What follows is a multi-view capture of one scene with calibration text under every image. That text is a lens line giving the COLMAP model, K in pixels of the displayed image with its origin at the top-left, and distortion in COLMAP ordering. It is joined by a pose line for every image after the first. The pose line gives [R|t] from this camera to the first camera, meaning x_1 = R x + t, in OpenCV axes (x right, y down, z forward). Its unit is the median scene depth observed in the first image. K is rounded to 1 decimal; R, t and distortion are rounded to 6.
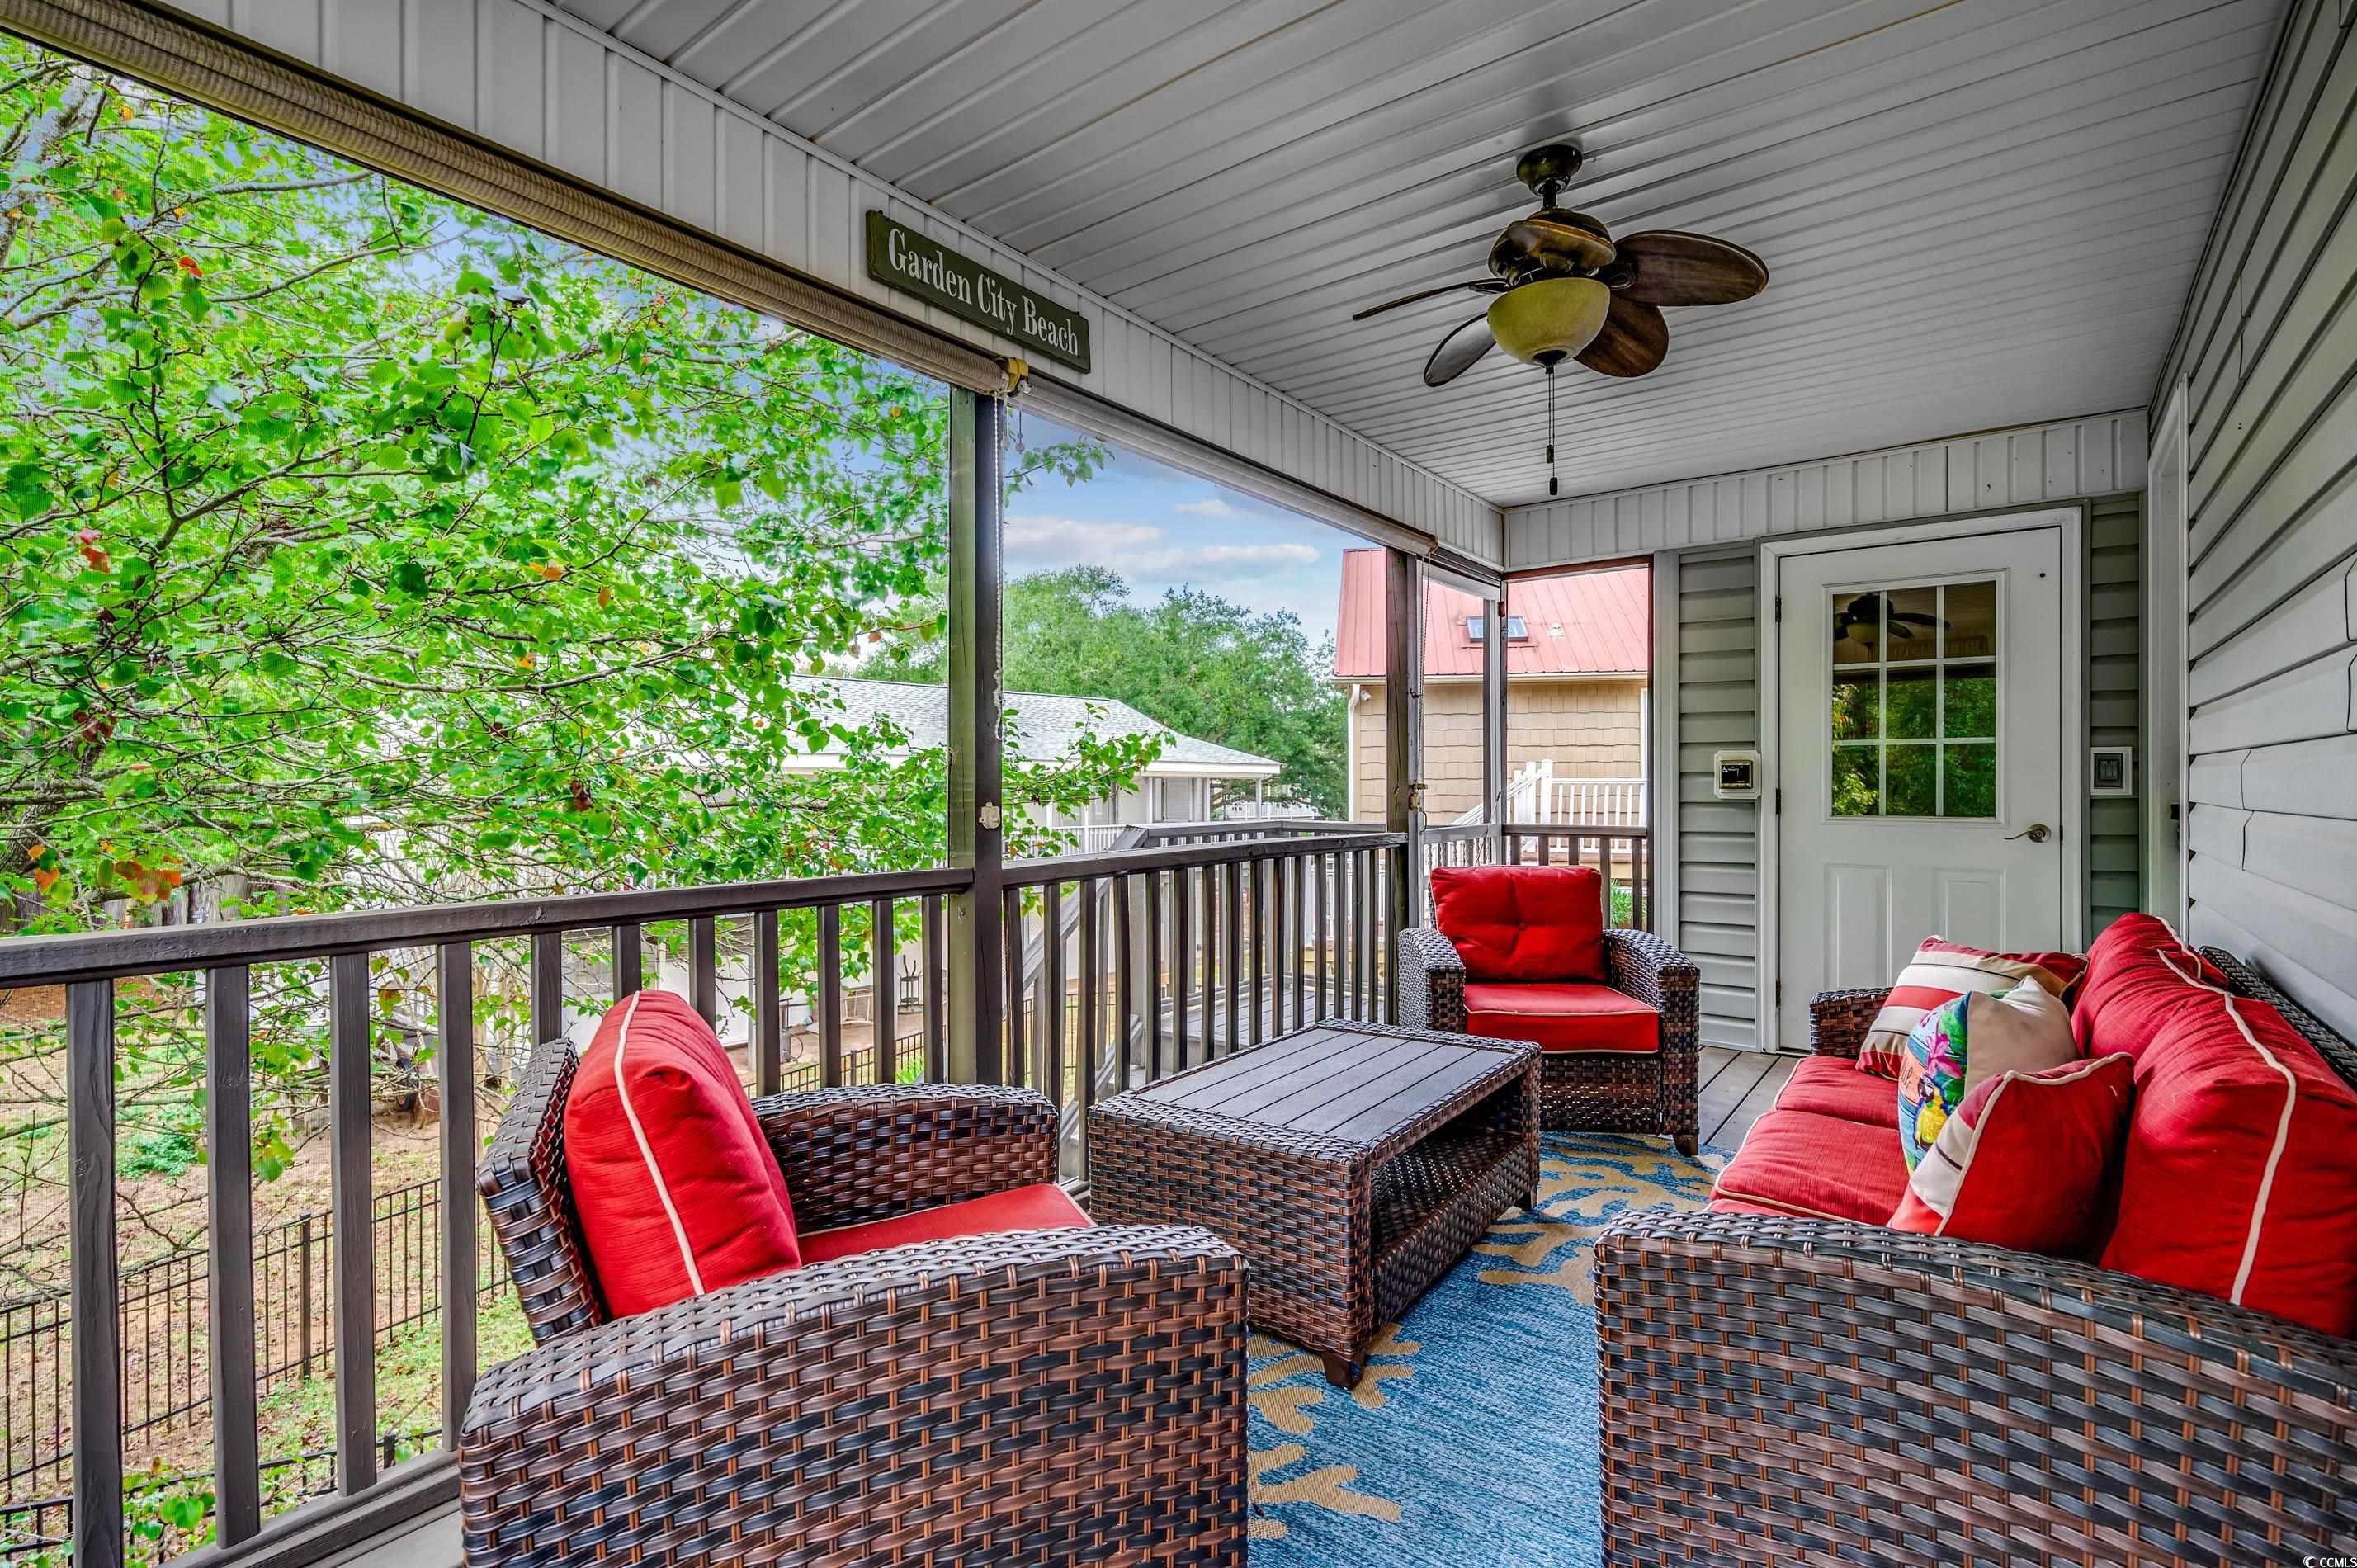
lens RADIAL K [[1055.6, 0, 1213.9], [0, 1055.6, 785.2], [0, 0, 1]] dist [0.001014, -0.000133]
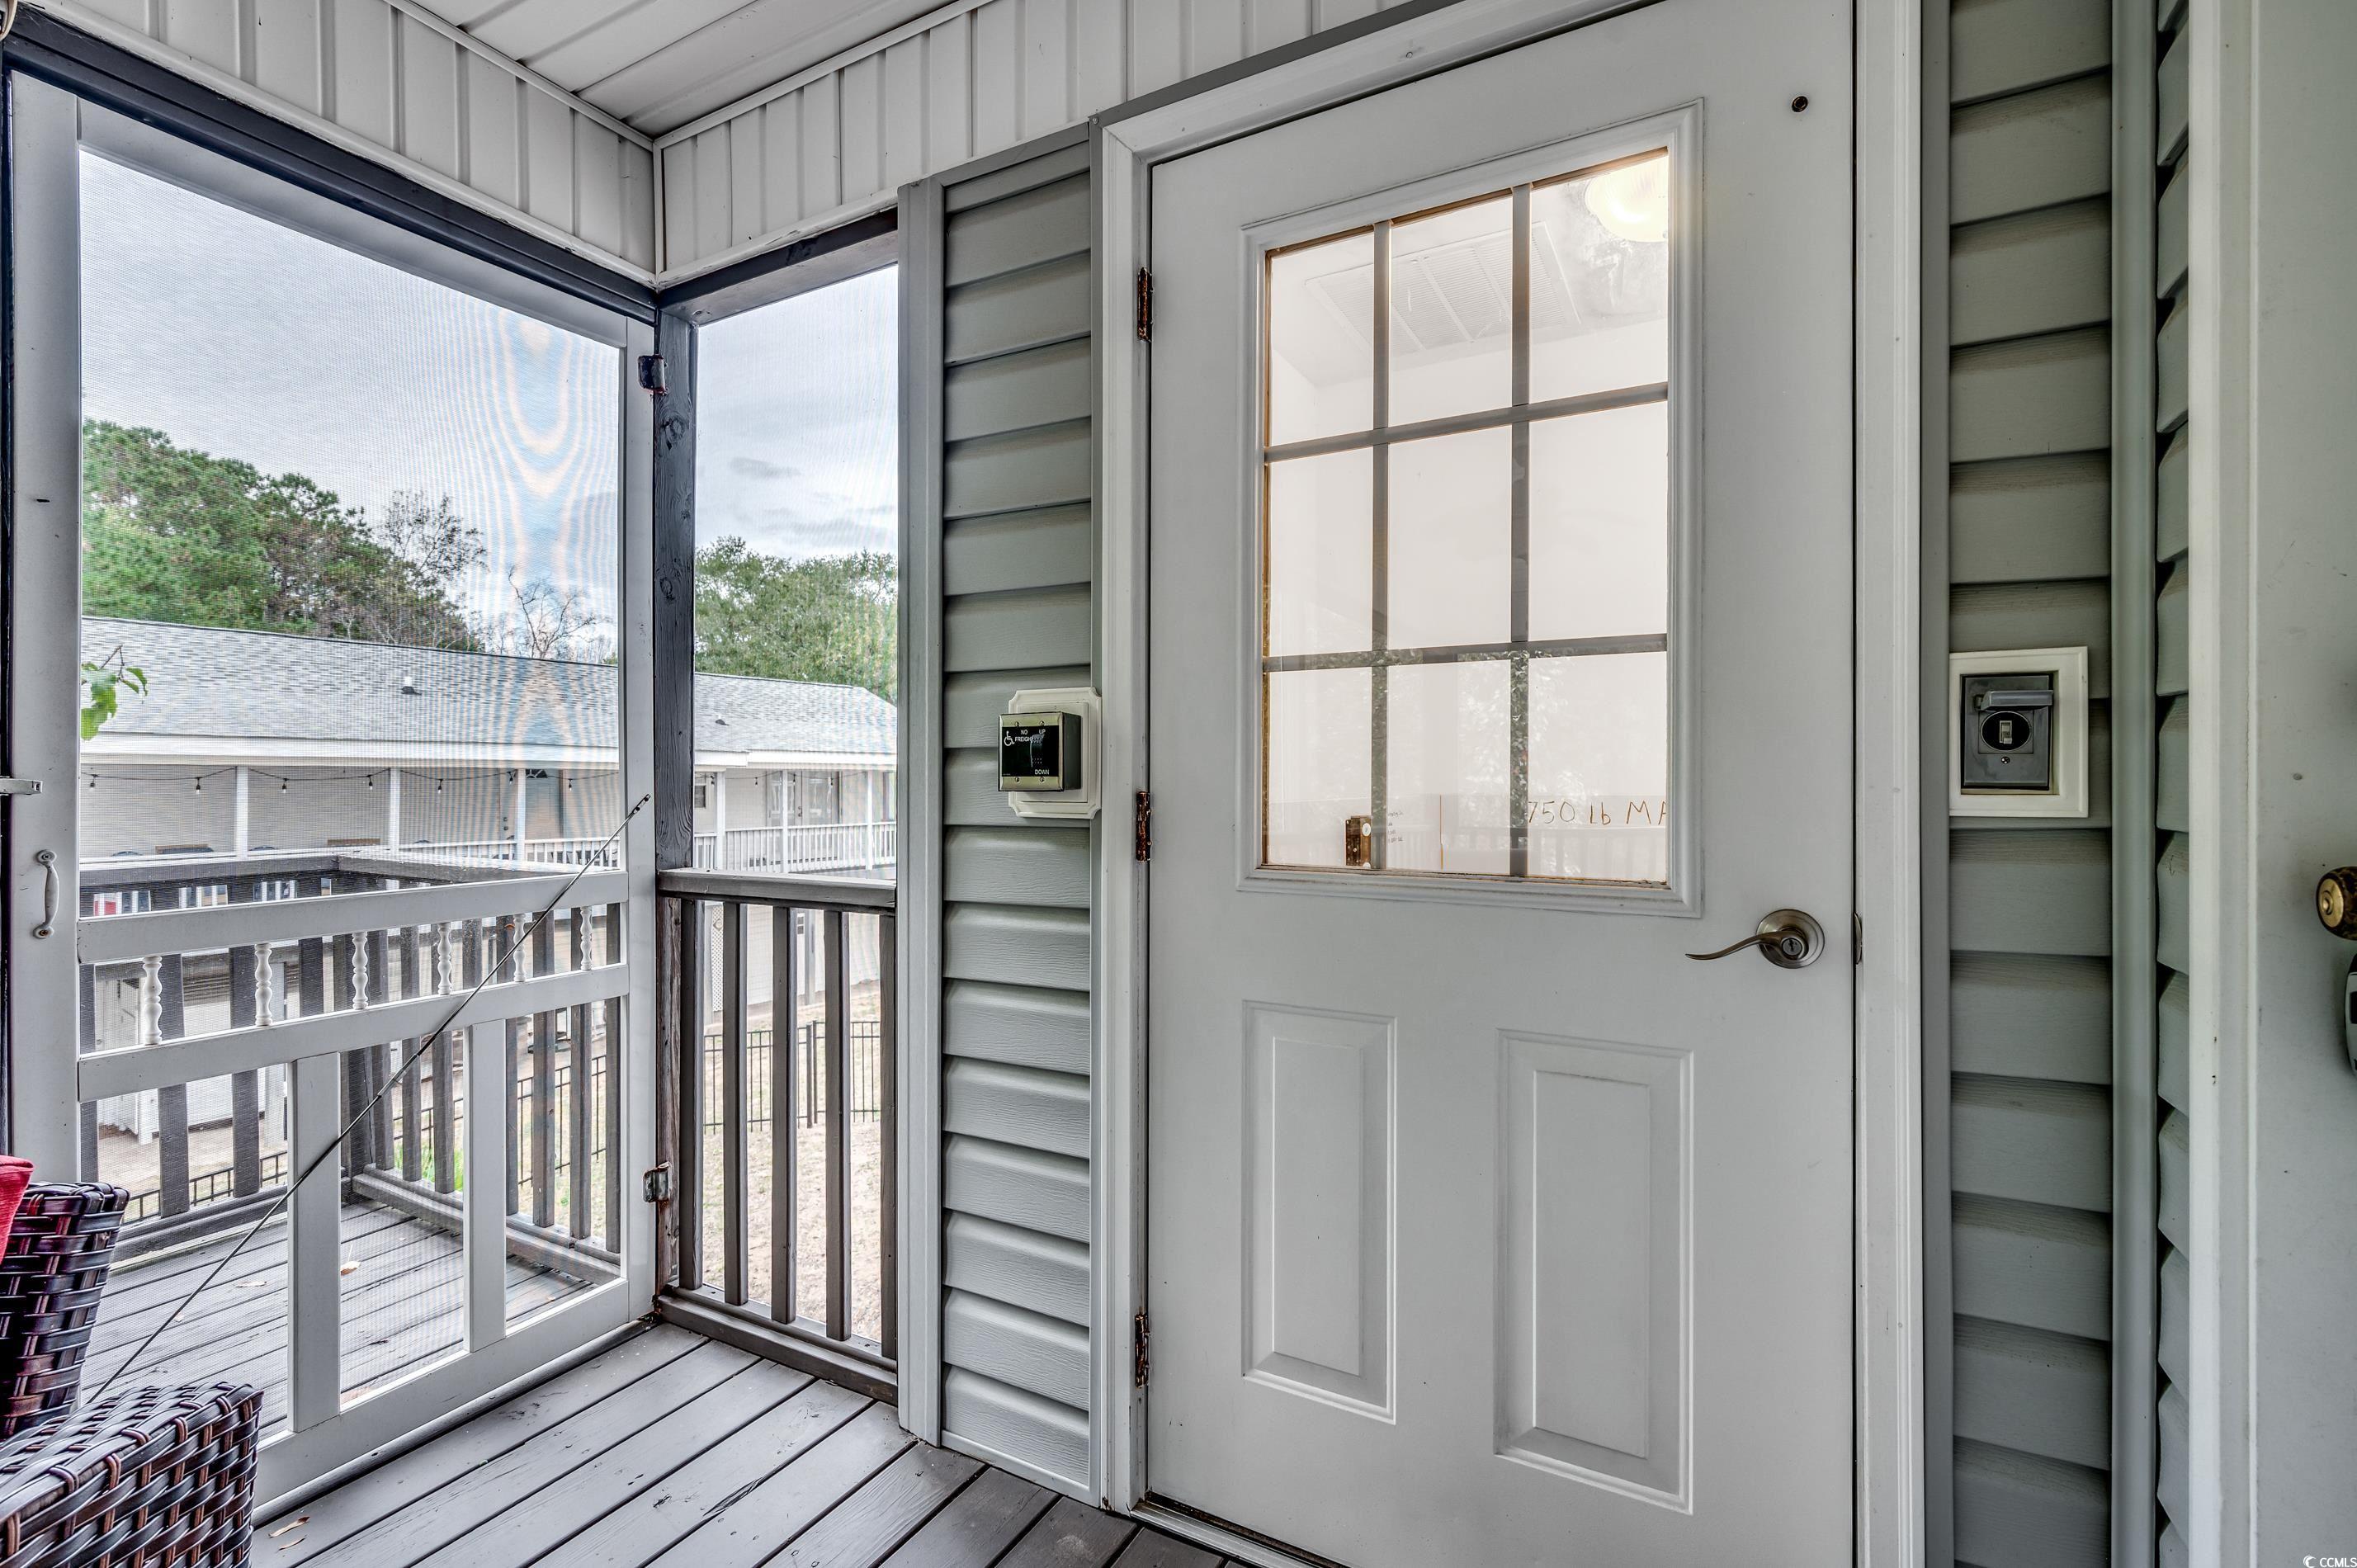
lens RADIAL K [[1055.6, 0, 1165.2], [0, 1055.6, 785.7], [0, 0, 1]] dist [0.001014, -0.000133]
pose [[0.988945, -0.002361, 0.148265, 0.474941], [0.001480, 0.999981, 0.006053, -0.000662], [-0.148276, -0.005766, 0.988929, 0.617764]]
